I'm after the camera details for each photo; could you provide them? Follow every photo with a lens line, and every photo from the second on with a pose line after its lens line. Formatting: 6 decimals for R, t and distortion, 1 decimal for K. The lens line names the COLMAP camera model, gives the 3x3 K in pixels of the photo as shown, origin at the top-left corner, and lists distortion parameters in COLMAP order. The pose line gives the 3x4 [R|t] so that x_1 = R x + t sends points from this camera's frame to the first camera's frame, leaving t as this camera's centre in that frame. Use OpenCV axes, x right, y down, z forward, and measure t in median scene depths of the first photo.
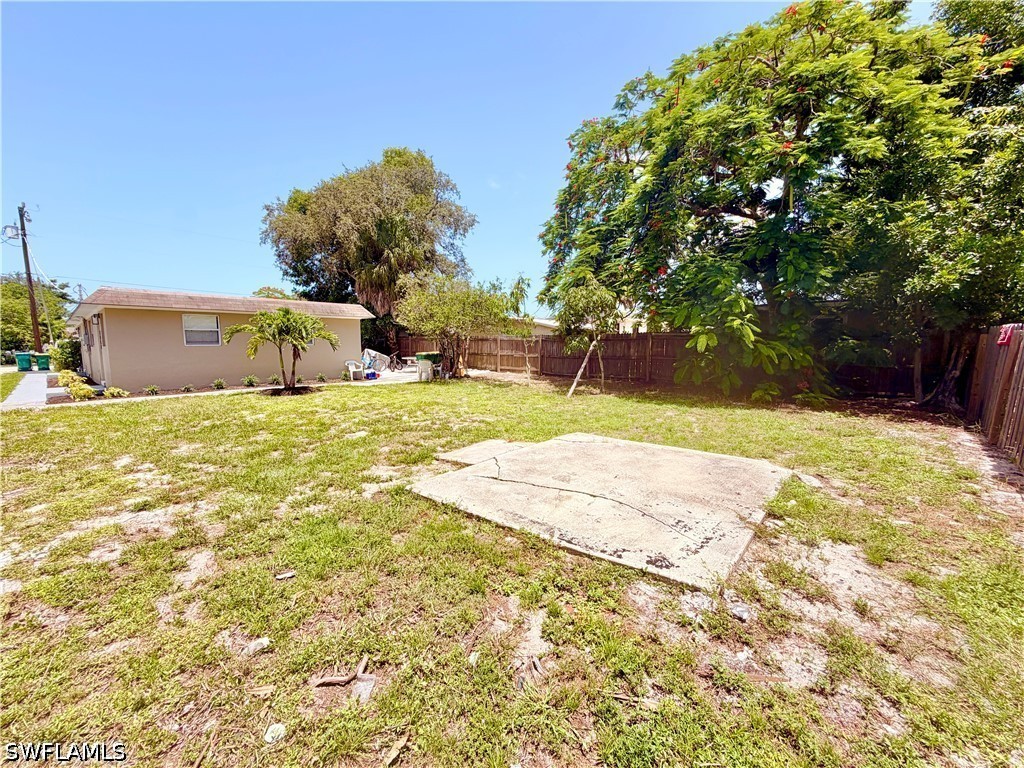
lens RADIAL K [[411.0, 0, 515.4], [0, 411.0, 383.9], [0, 0, 1]] dist [-0.000593, -0.000103]
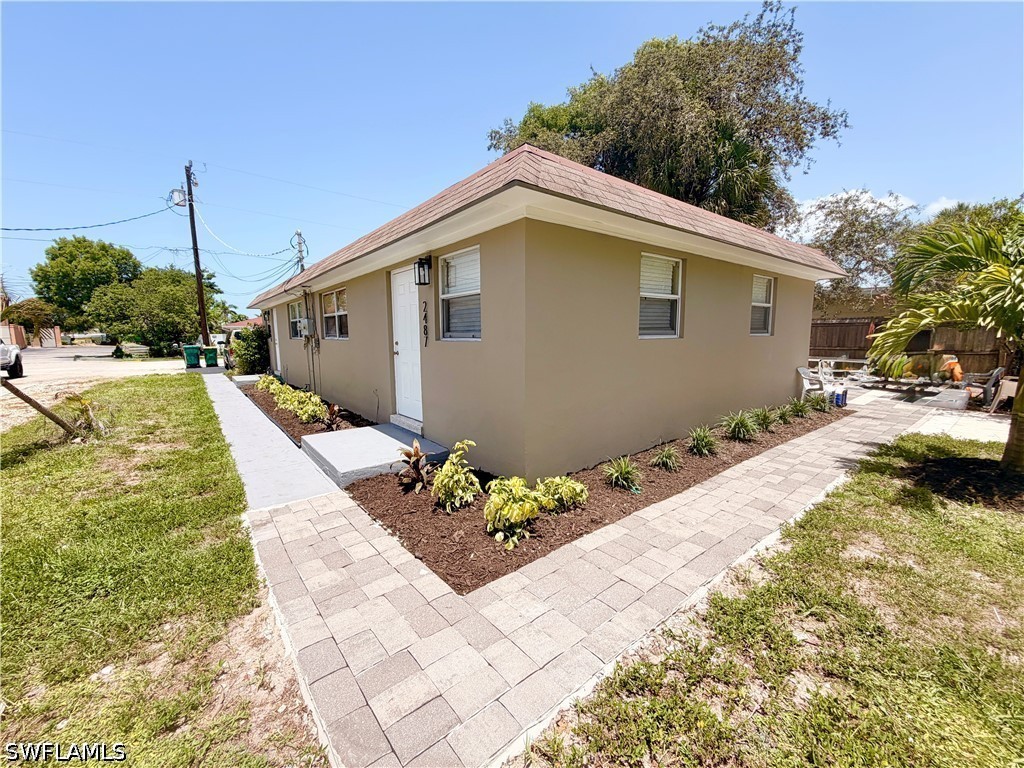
lens RADIAL K [[411.0, 0, 510.5], [0, 411.0, 385.0], [0, 0, 1]] dist [-0.000593, -0.000103]
pose [[0.983600, 0.020336, -0.179211, -0.418996], [-0.015712, 0.999507, 0.027184, -0.028835], [0.179676, -0.023923, 0.983435, 0.302144]]
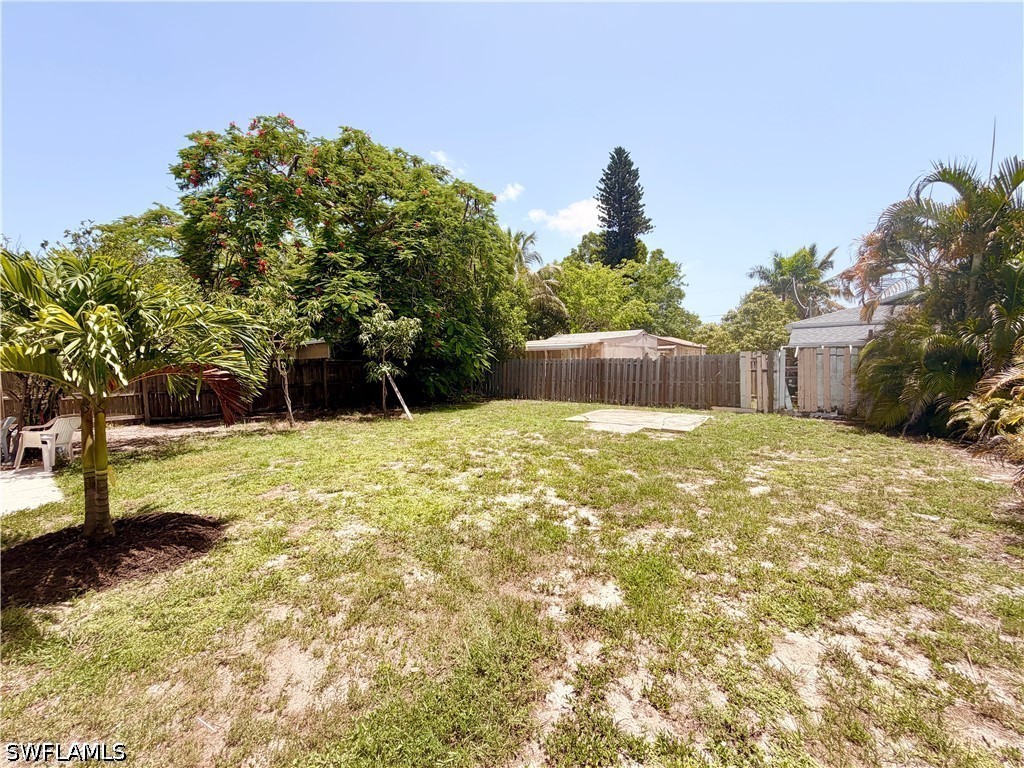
lens RADIAL K [[411.0, 0, 510.2], [0, 411.0, 382.3], [0, 0, 1]] dist [-0.000593, -0.000103]
pose [[-0.049279, -0.049983, 0.997534, -0.404984], [0.122531, 0.990900, 0.055704, -0.037083], [-0.991240, 0.124974, -0.042706, 0.345875]]
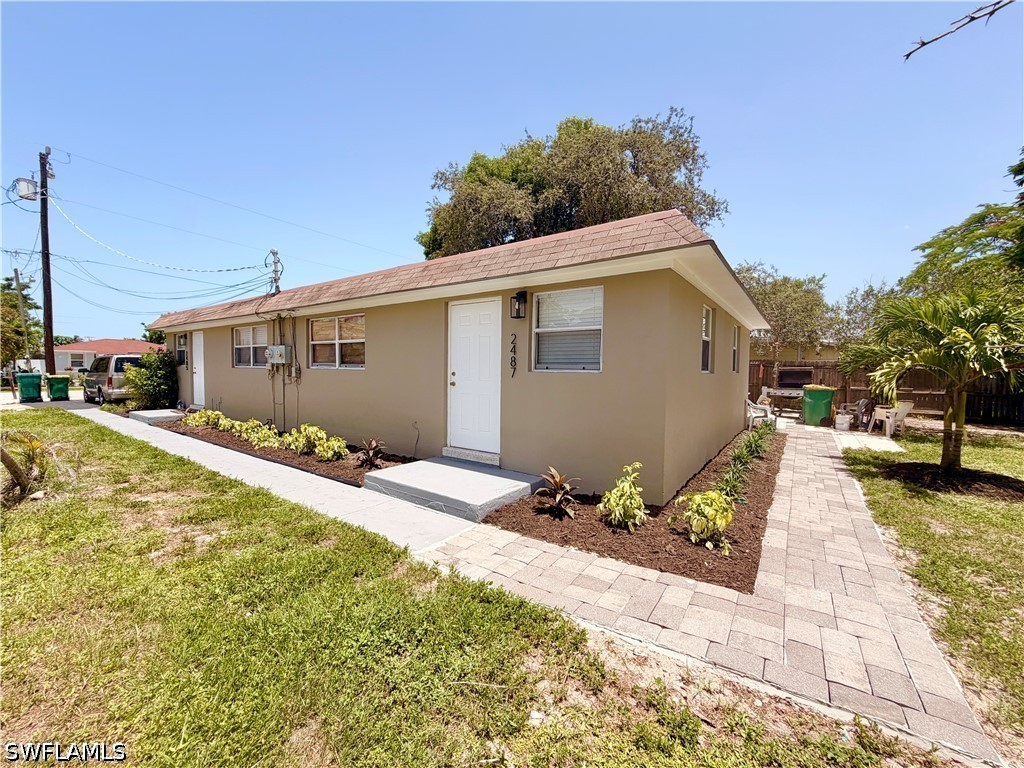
lens RADIAL K [[411.0, 0, 510.5], [0, 411.0, 384.8], [0, 0, 1]] dist [-0.000593, -0.000103]
pose [[0.994803, 0.014593, 0.100771, -0.517178], [-0.008492, 0.998119, -0.060712, -0.025314], [-0.101468, 0.059541, 0.993055, 0.288918]]
